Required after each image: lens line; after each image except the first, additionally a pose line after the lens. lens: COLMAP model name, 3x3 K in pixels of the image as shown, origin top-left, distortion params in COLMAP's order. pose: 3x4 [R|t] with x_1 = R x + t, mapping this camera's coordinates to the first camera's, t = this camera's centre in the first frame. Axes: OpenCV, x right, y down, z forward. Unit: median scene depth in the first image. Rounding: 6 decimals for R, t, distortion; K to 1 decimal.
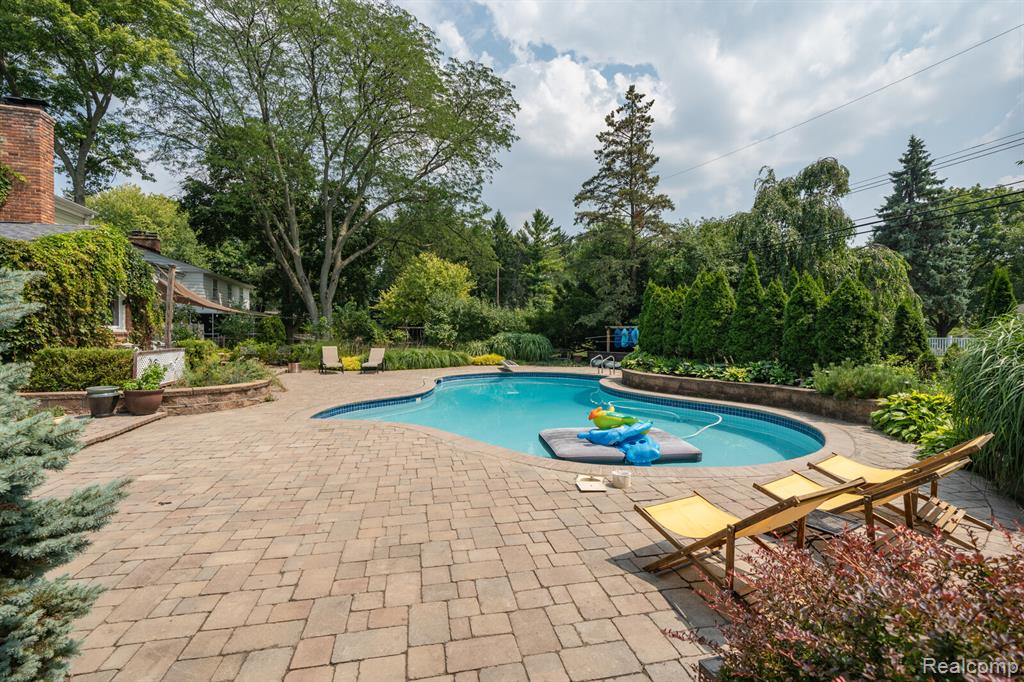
lens RADIAL K [[466.6, 0, 511.9], [0, 466.6, 339.5], [0, 0, 1]] dist [-0.008749, -0.000185]
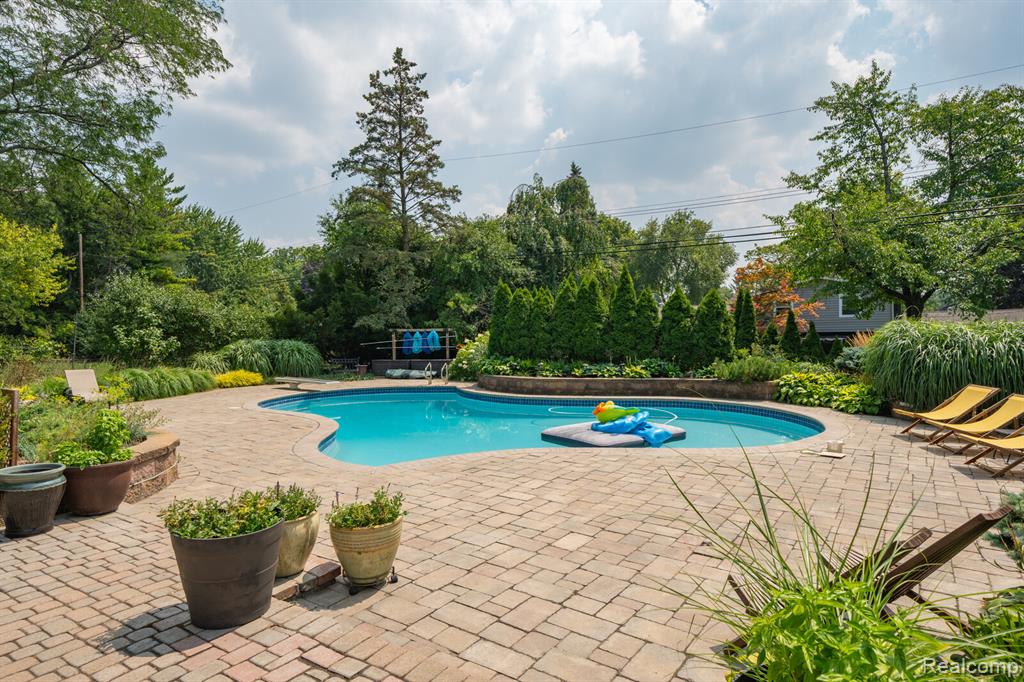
lens RADIAL K [[581.8, 0, 511.8], [0, 581.8, 337.0], [0, 0, 1]] dist [-0.008221, -0.000369]
pose [[0.726638, -0.013840, 0.686881, -0.355551], [0.024143, 0.999694, -0.005397, -0.004034], [-0.686597, 0.020505, 0.726749, 0.099601]]
